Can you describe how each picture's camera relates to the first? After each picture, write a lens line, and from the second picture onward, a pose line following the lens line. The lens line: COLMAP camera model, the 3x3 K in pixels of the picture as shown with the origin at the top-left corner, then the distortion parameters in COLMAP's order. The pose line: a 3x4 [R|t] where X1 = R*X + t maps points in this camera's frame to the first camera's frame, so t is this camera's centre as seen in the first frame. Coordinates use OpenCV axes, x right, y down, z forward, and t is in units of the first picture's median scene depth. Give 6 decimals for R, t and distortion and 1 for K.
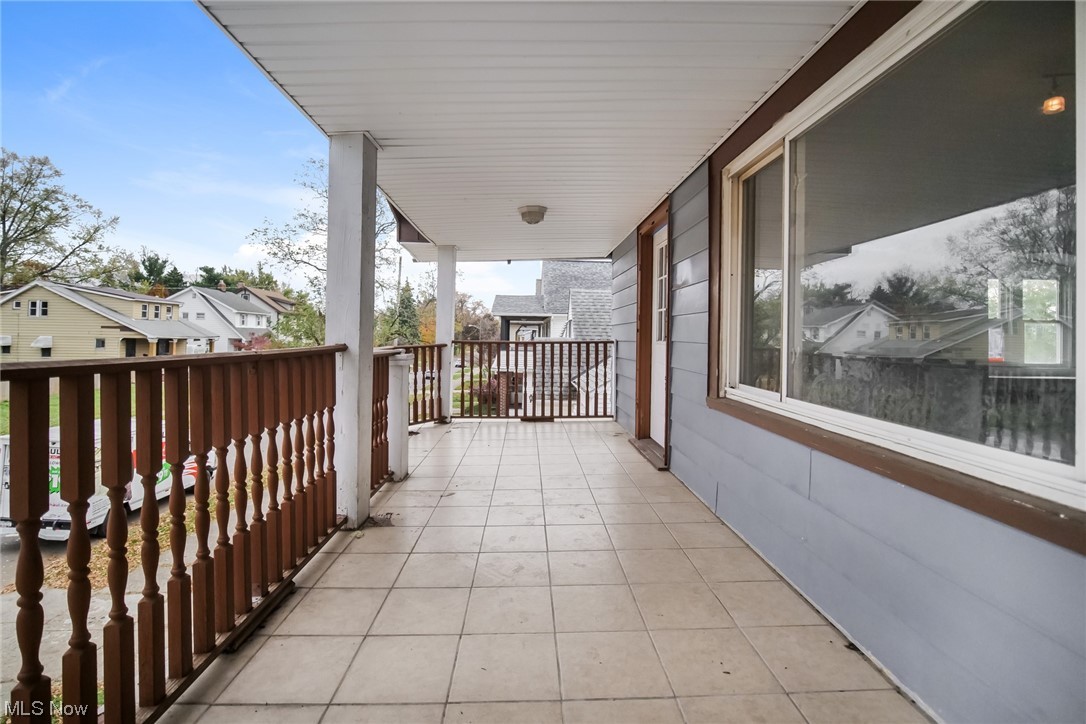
lens RADIAL K [[504.7, 0, 543.2], [0, 504.7, 356.1], [0, 0, 1]] dist [0.018679, 0.000296]
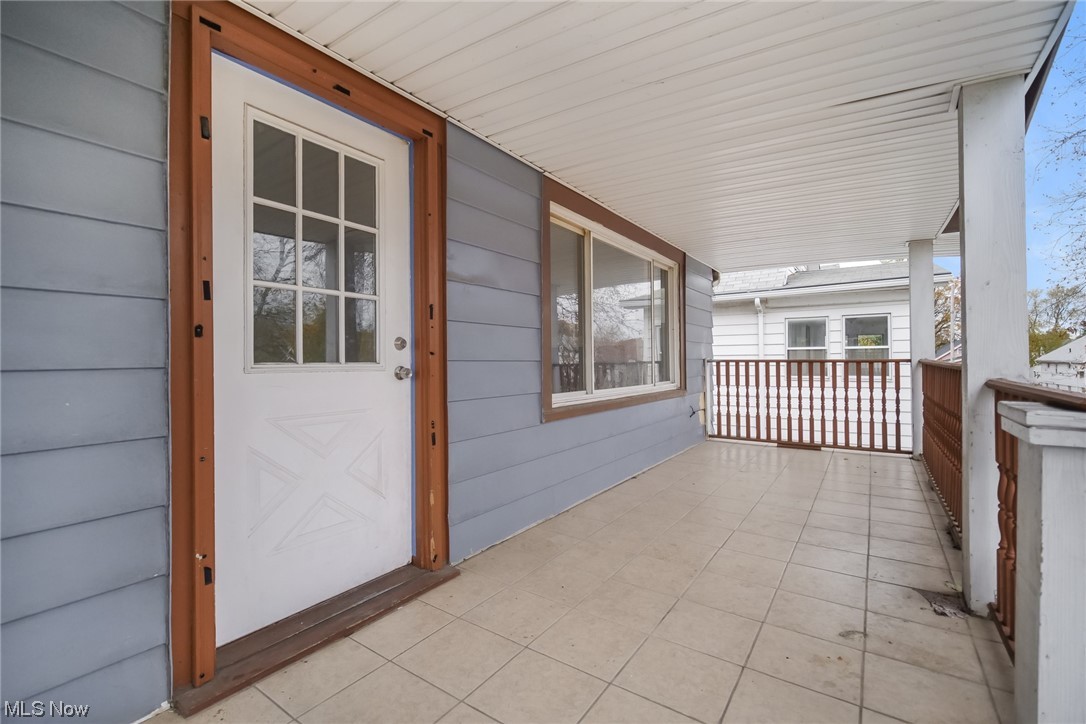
lens RADIAL K [[504.7, 0, 545.5], [0, 504.7, 358.4], [0, 0, 1]] dist [0.018679, 0.000296]
pose [[-0.817390, -0.008378, 0.576023, -0.308994], [0.008219, 0.999623, 0.026203, -0.066345], [-0.576026, 0.026152, -0.817013, 2.187066]]
